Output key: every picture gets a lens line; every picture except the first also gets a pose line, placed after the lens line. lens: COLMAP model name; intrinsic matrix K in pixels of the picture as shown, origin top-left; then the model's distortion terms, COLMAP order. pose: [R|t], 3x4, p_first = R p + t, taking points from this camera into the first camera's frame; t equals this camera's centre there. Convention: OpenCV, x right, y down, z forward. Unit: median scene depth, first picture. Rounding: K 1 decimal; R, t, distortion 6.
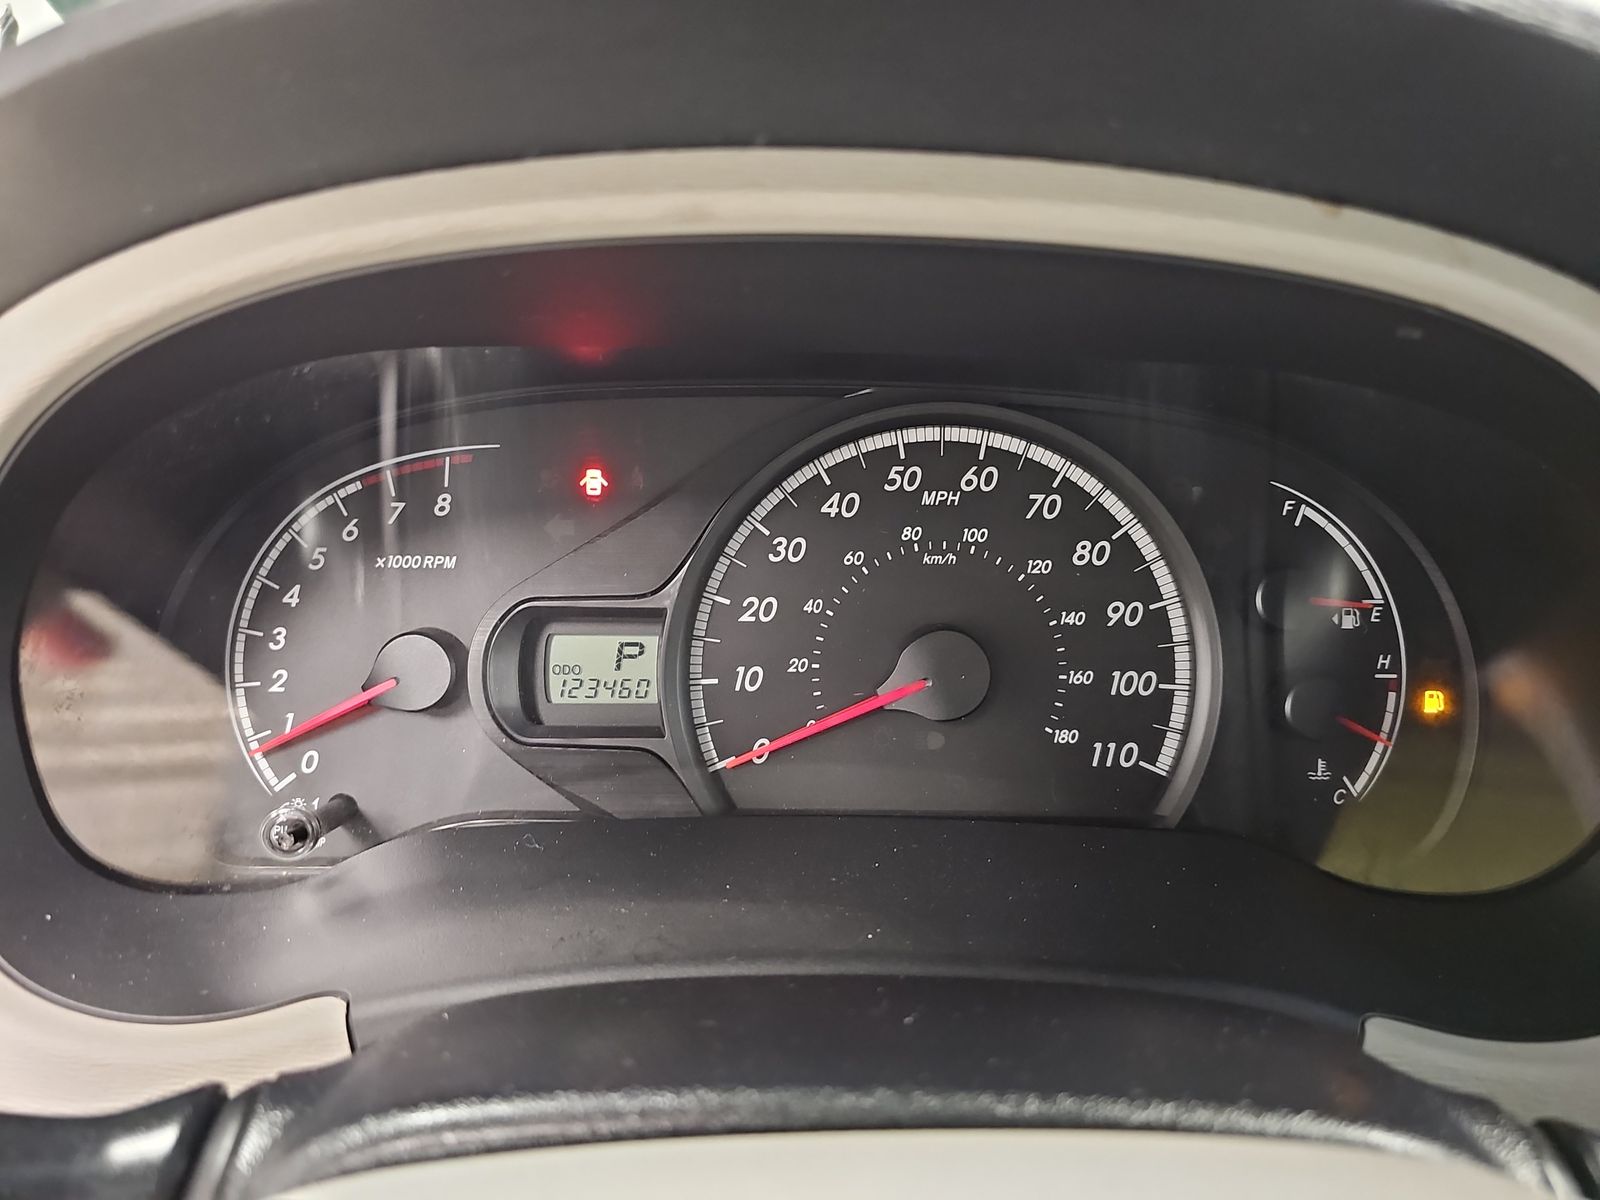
lens RADIAL K [[1163.9, 0, 799.6], [0, 1163.9, 601.4], [0, 0, 1]] dist [-0.011333, -0.008025]
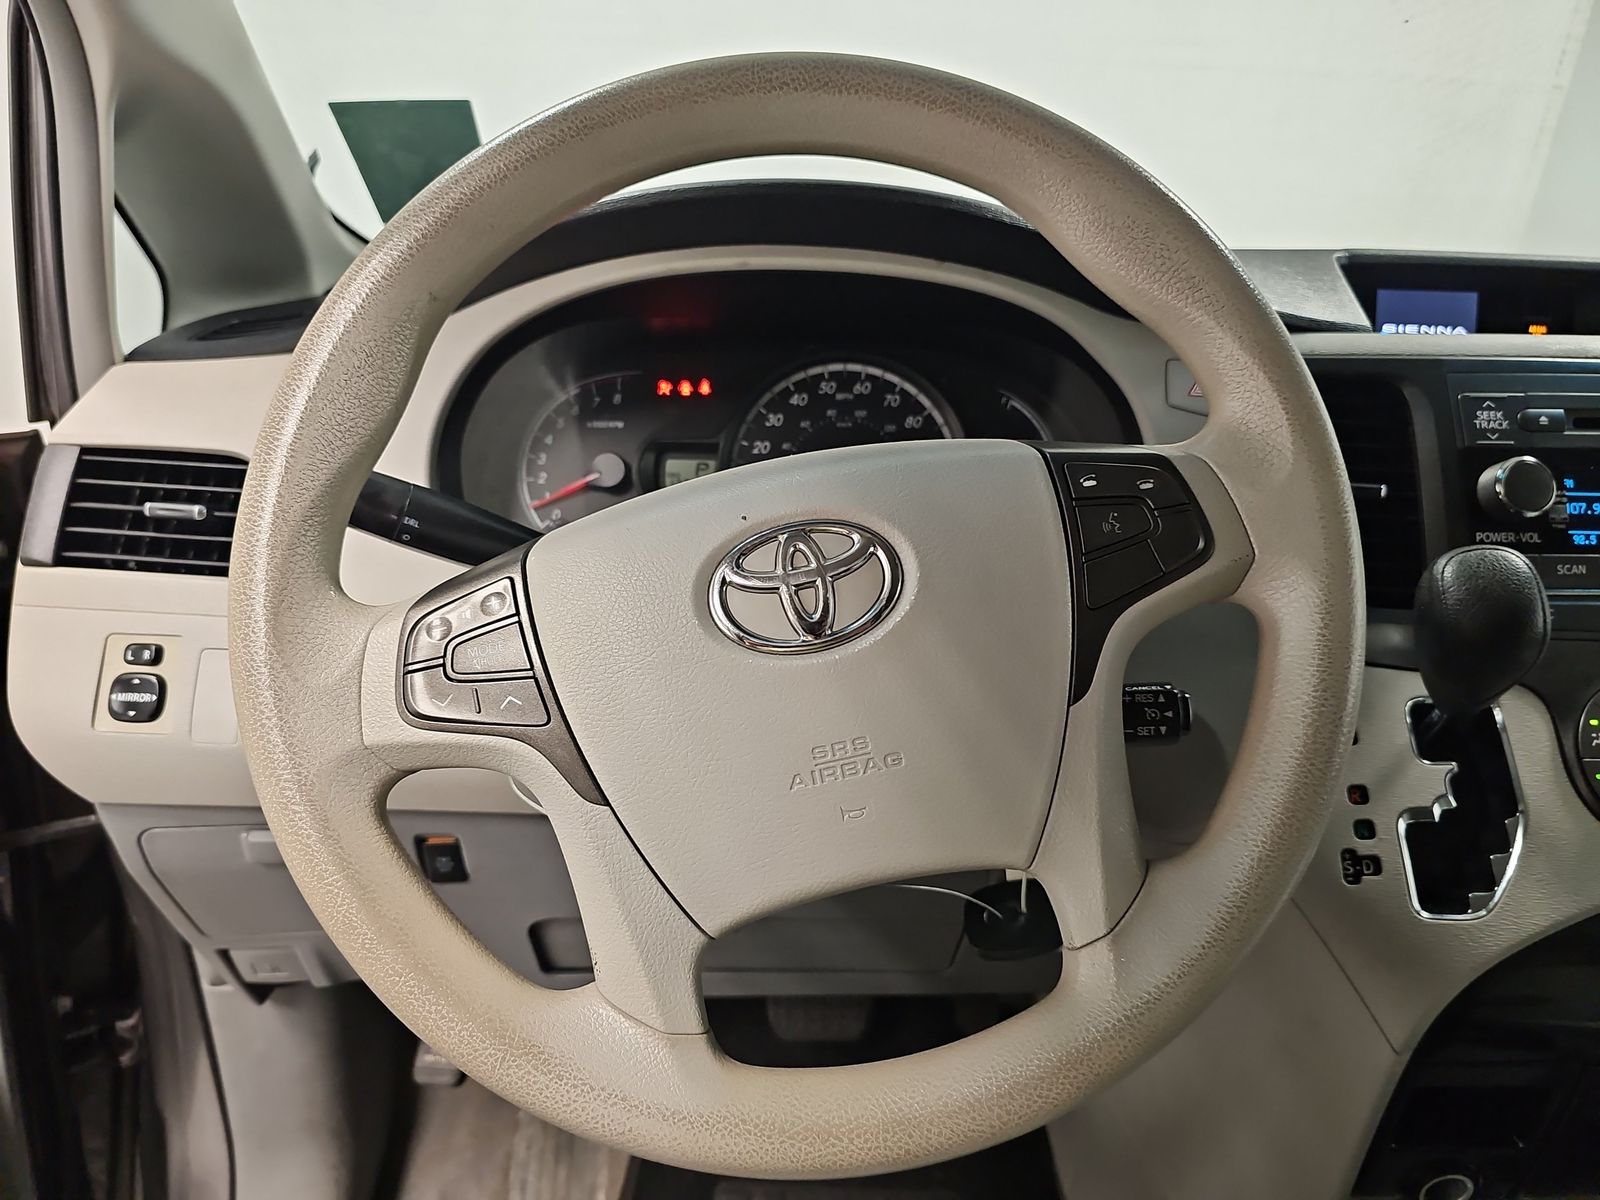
lens RADIAL K [[1067.6, 0, 802.4], [0, 1067.6, 591.7], [0, 0, 1]] dist [-0.010518, -0.009852]
pose [[0.999980, -0.001059, 0.006186, 0.029570], [0.001300, 0.999238, -0.039005, 0.356398], [-0.006140, 0.039012, 0.999220, -0.990709]]
